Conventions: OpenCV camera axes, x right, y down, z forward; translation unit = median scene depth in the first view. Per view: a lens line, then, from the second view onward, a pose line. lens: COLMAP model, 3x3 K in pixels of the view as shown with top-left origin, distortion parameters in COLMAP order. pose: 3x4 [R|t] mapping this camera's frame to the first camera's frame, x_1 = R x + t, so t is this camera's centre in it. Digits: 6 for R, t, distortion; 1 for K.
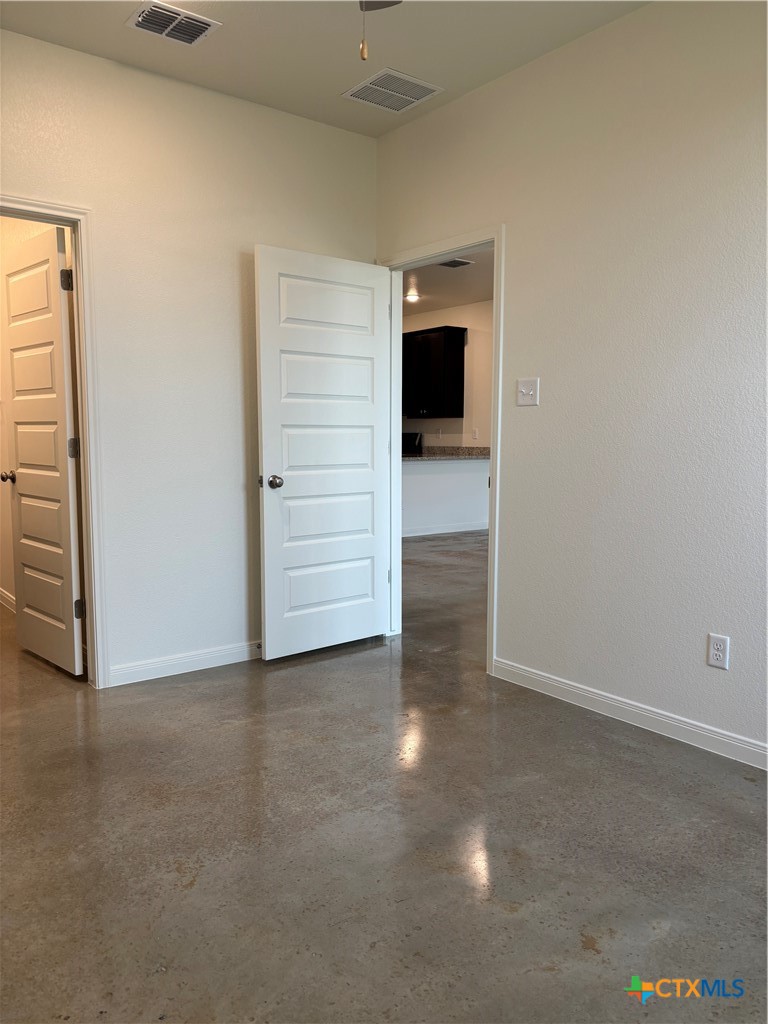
lens RADIAL K [[778.3, 0, 383.9], [0, 778.3, 516.7], [0, 0, 1]] dist [0.042133, -0.039319]
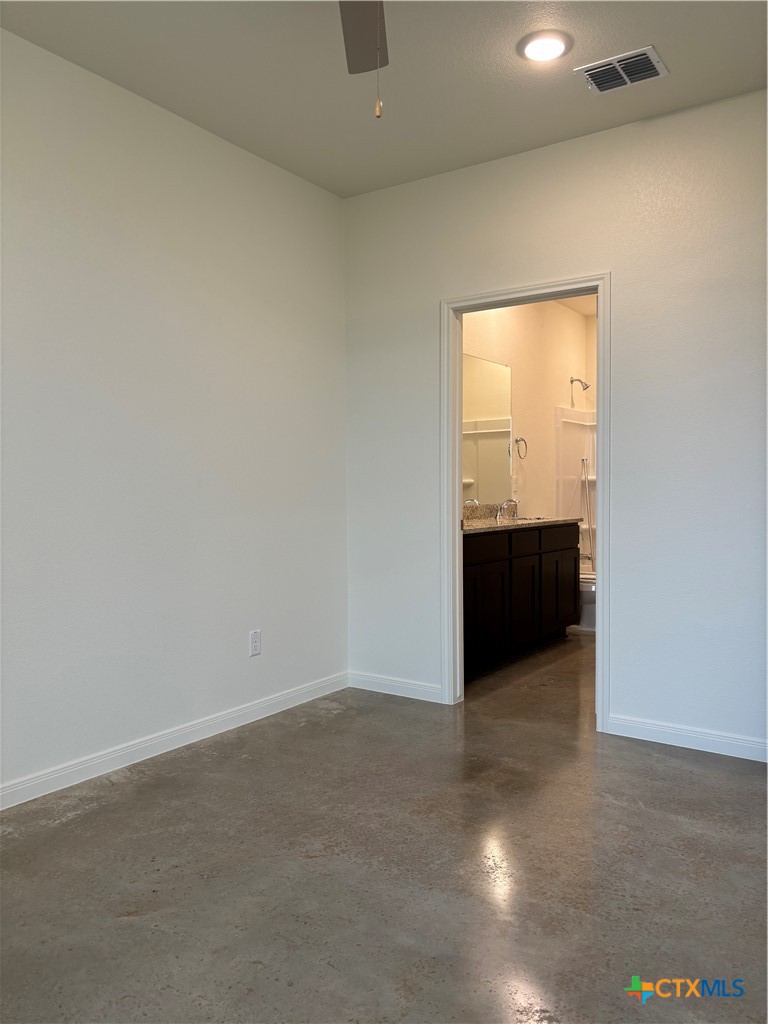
lens RADIAL K [[778.3, 0, 383.9], [0, 778.3, 516.7], [0, 0, 1]] dist [0.042133, -0.039319]
pose [[0.305124, 0.033348, -0.951729, 0.730063], [-0.096187, 0.995355, 0.004039, -0.051412], [0.947443, 0.090311, 0.306914, 0.557520]]
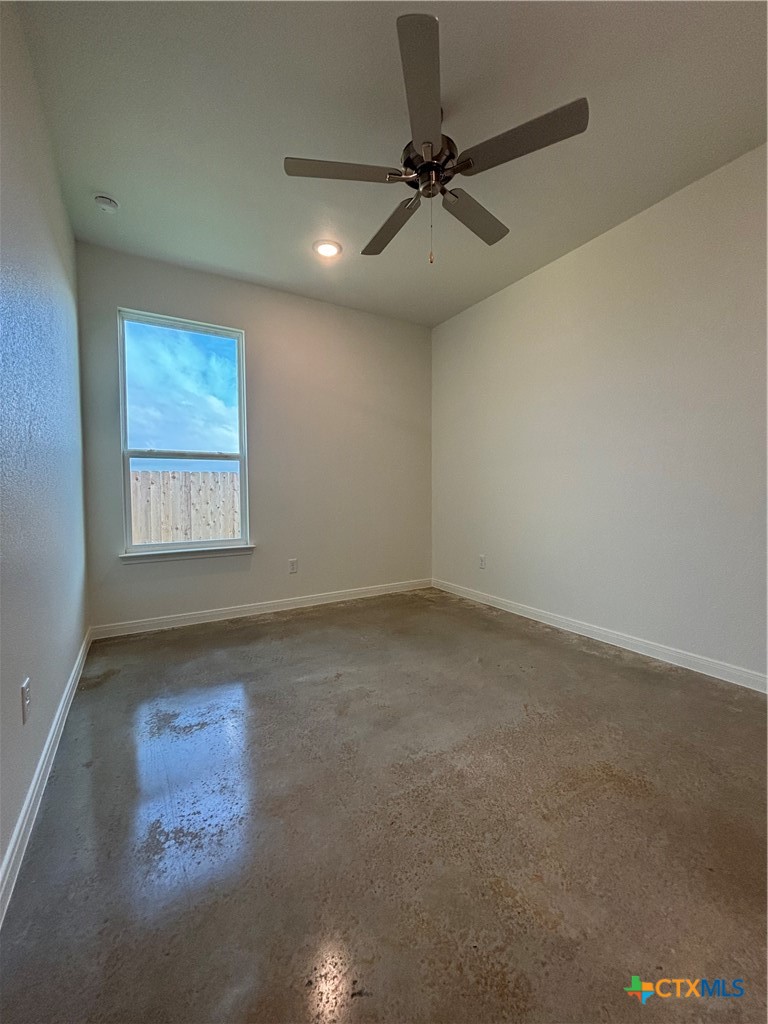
lens RADIAL K [[411.3, 0, 384.8], [0, 411.3, 508.8], [0, 0, 1]] dist [0.002332, 0.000320]
pose [[-0.992637, -0.003300, 0.121085, -0.025997], [0.014135, 0.989643, 0.142852, -0.111287], [-0.120303, 0.143511, -0.982309, 1.555586]]
